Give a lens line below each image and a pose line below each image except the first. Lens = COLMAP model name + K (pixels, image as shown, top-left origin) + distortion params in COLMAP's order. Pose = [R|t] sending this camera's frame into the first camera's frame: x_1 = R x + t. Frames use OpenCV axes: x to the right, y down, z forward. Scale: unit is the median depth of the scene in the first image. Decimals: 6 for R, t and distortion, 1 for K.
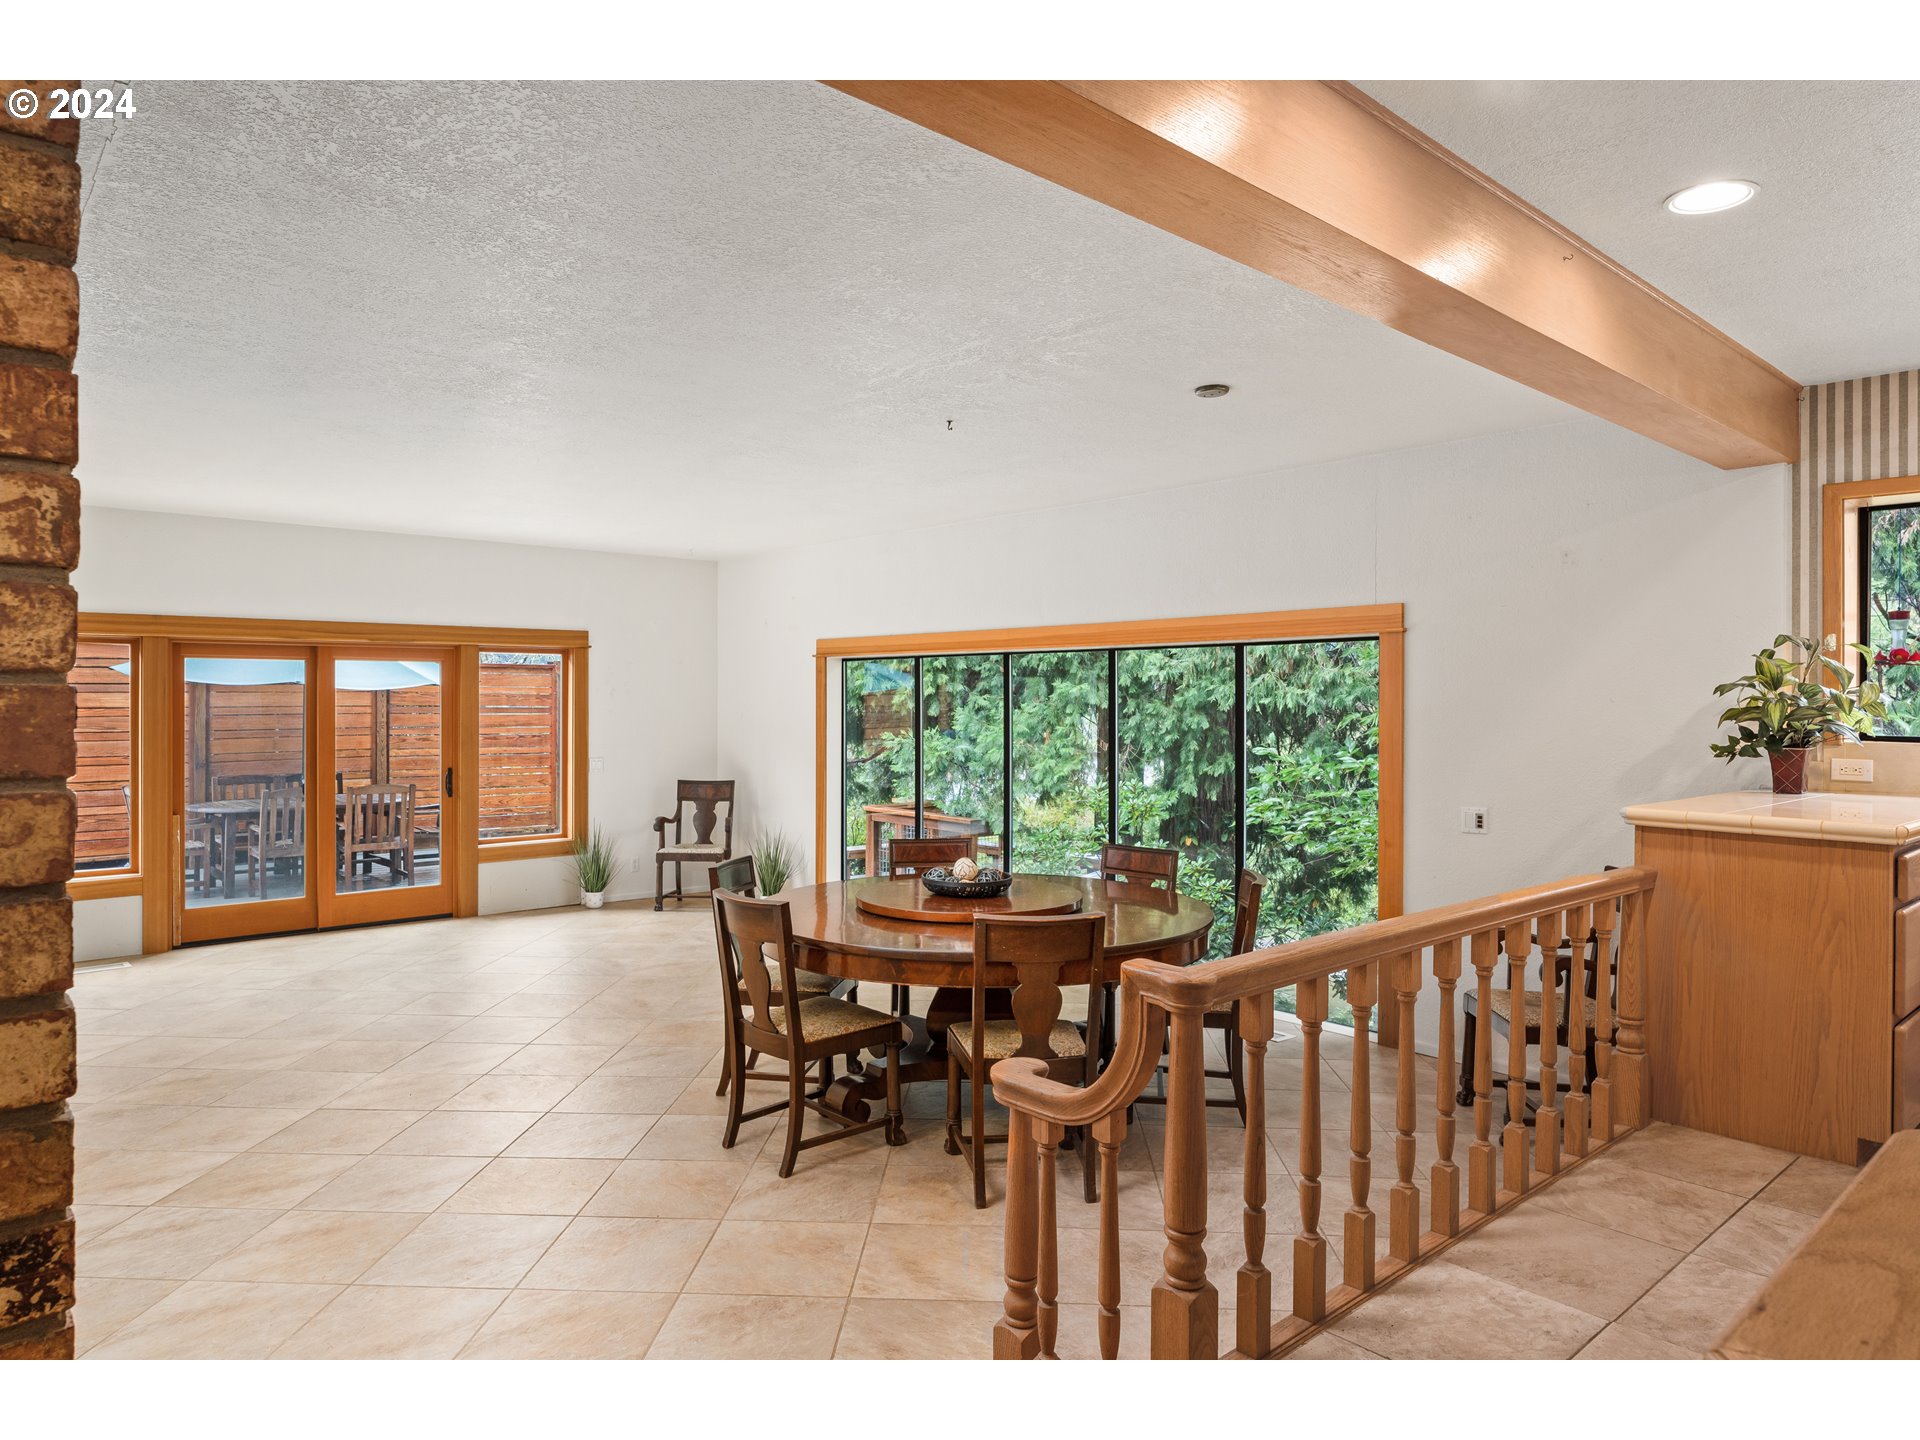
lens RADIAL K [[1188.0, 0, 972.0], [0, 1188.0, 719.2], [0, 0, 1]] dist [-0.002954, -0.001630]
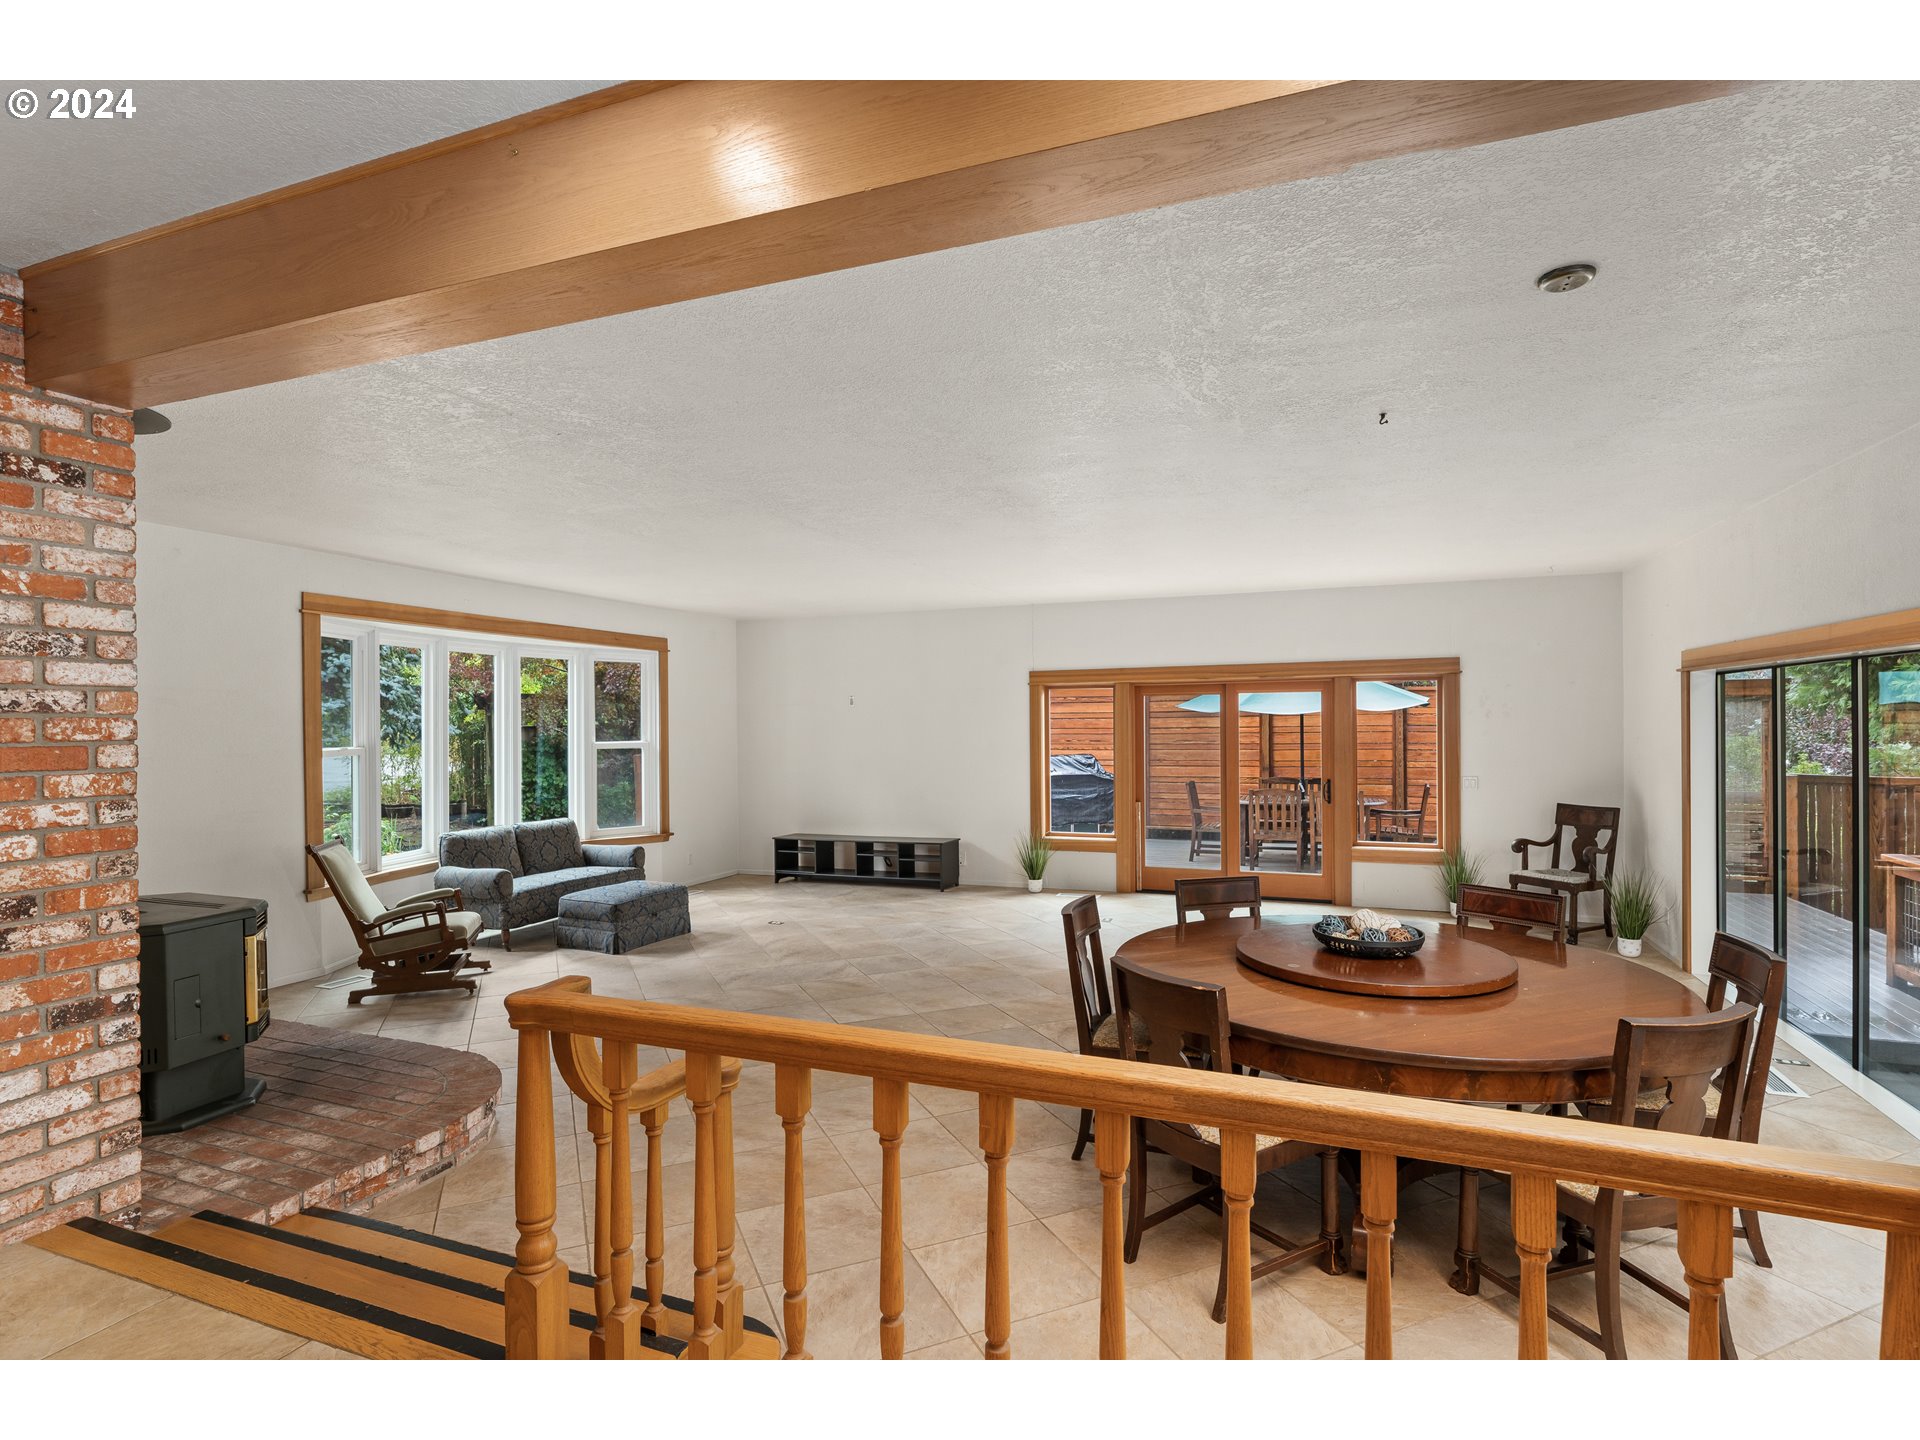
lens RADIAL K [[977.1, 0, 957.2], [0, 977.1, 727.8], [0, 0, 1]] dist [-0.001565, 0.000156]
pose [[0.438680, 0.001861, -0.898642, 0.275287], [-0.005333, 0.999986, -0.000532, -0.008452], [0.898628, 0.005026, 0.438683, 0.220562]]
